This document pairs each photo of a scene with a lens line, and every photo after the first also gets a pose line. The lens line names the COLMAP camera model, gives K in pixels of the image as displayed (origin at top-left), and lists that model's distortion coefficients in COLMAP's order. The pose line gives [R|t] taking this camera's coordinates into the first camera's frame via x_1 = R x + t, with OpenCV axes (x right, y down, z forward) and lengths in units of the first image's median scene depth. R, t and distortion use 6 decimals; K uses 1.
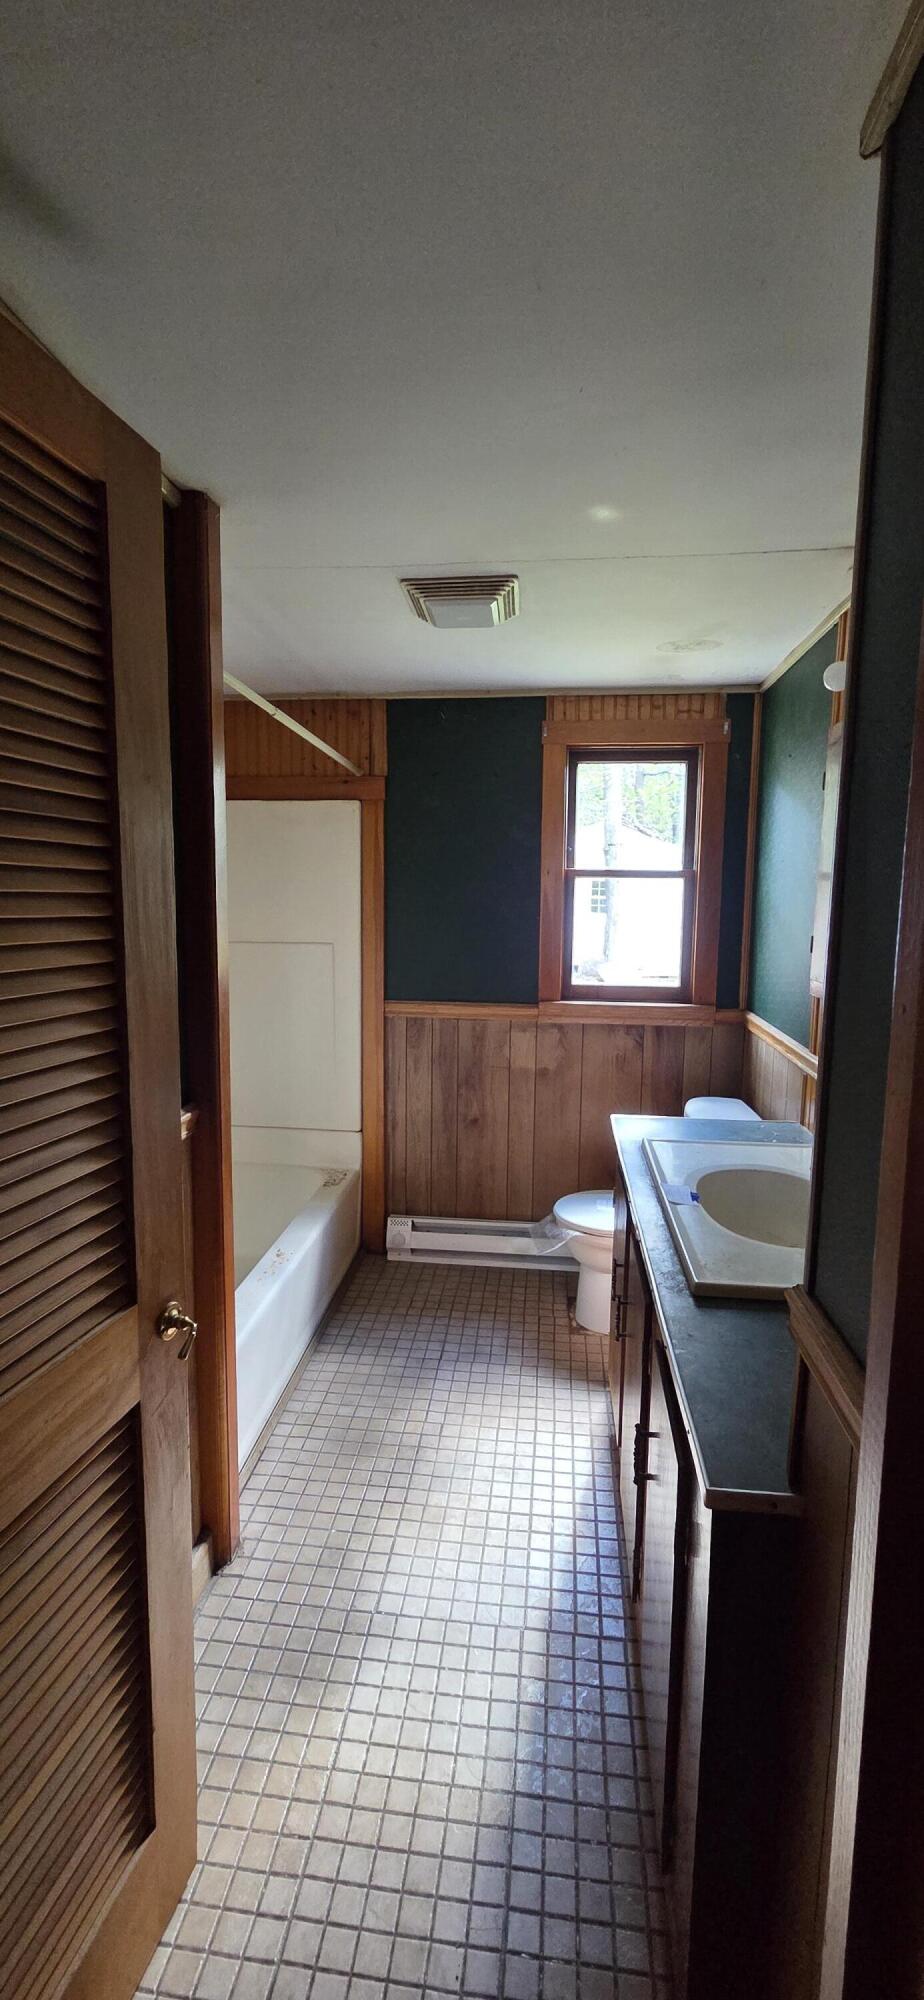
lens RADIAL K [[818.5, 0, 463.0], [0, 818.5, 999.2], [0, 0, 1]] dist [-0.000859, -0.000257]
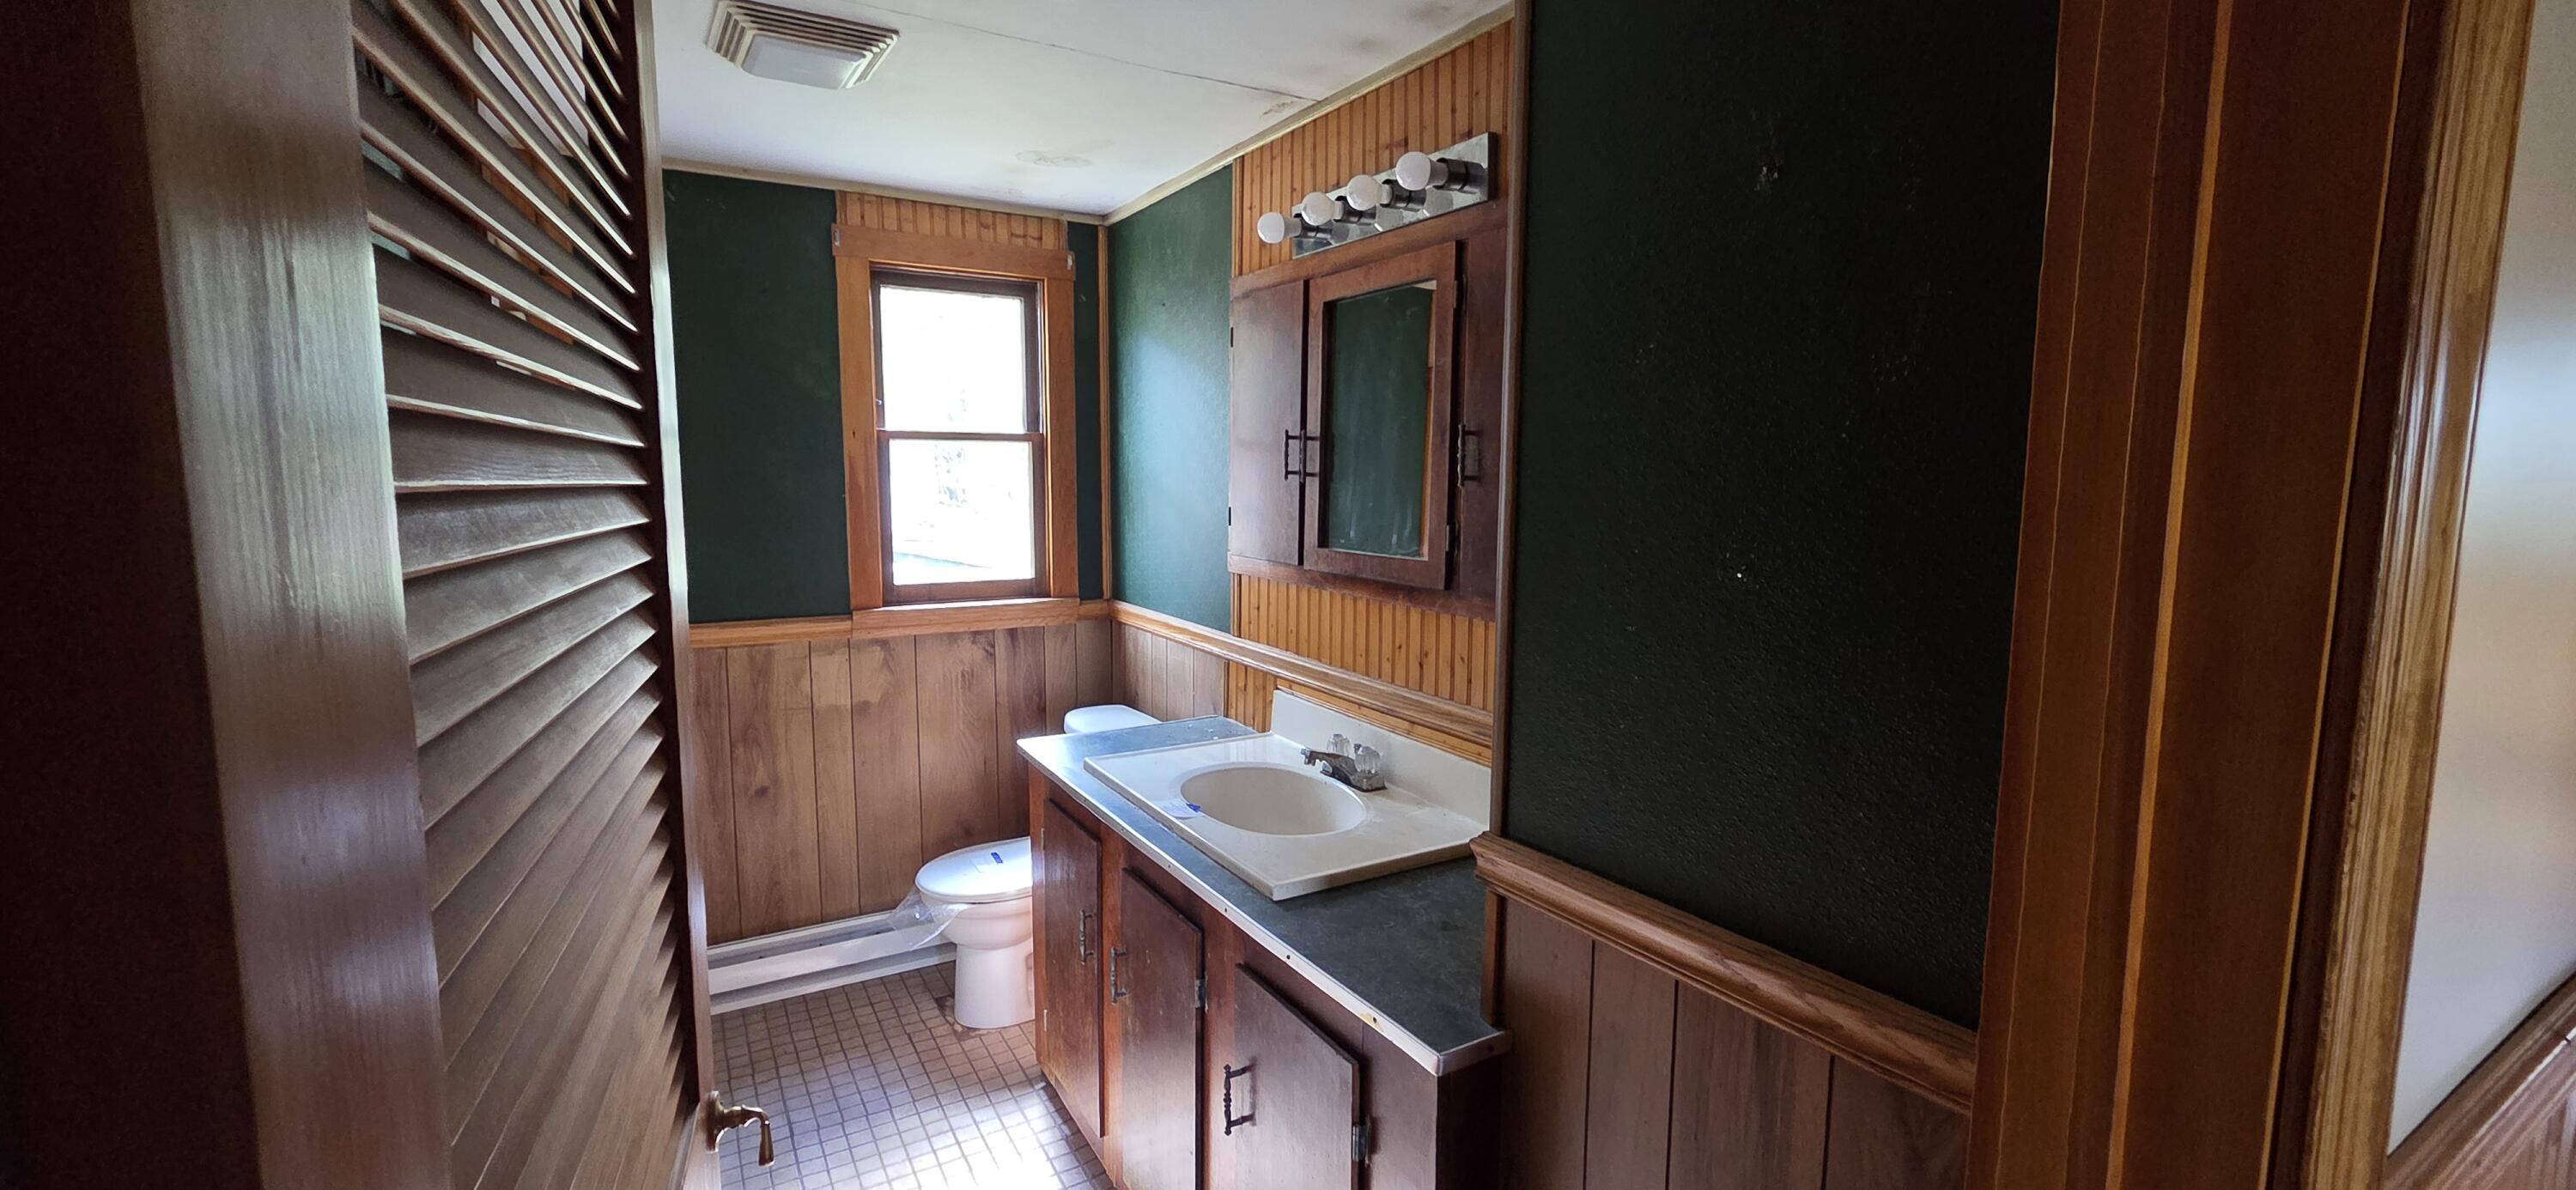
lens RADIAL K [[1054.1, 0, 1282.3], [0, 1054.1, 597.5], [0, 0, 1]] dist [-0.000859, -0.000257]
pose [[0.793870, -0.078136, 0.603047, -0.173832], [0.080939, 0.996464, 0.022560, 0.001152], [-0.602677, 0.030901, 0.797387, 0.025648]]
